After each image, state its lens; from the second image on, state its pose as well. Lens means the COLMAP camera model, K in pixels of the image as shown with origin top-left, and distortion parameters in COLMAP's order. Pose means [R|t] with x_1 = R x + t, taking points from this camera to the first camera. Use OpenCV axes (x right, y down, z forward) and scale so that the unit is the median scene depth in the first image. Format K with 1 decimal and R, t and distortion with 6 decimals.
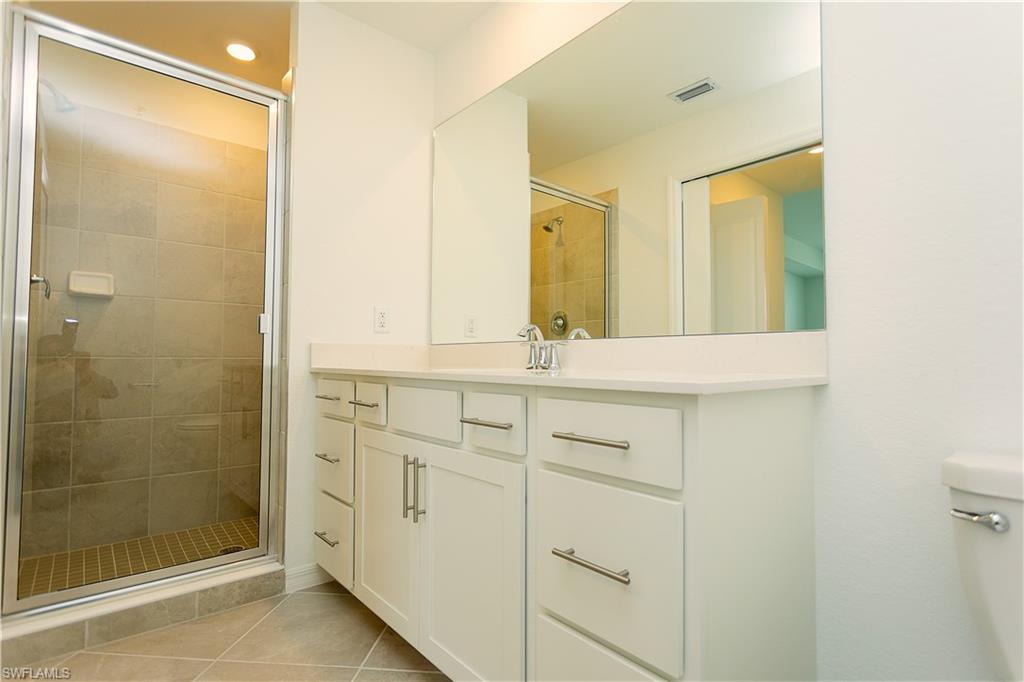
lens RADIAL K [[506.5, 0, 517.2], [0, 506.5, 340.1], [0, 0, 1]] dist [-0.005028, 0.000071]
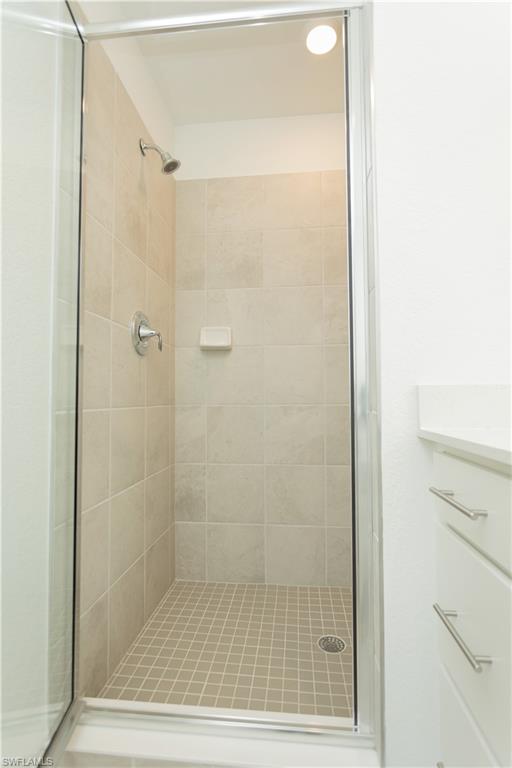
lens RADIAL K [[379.8, 0, 260.2], [0, 379.8, 383.6], [0, 0, 1]] dist [-0.005028, 0.000071]
pose [[0.695736, -0.033930, -0.717496, -0.194594], [0.033507, 0.999329, -0.014768, 0.003091], [0.717516, -0.013767, 0.696406, 0.498863]]
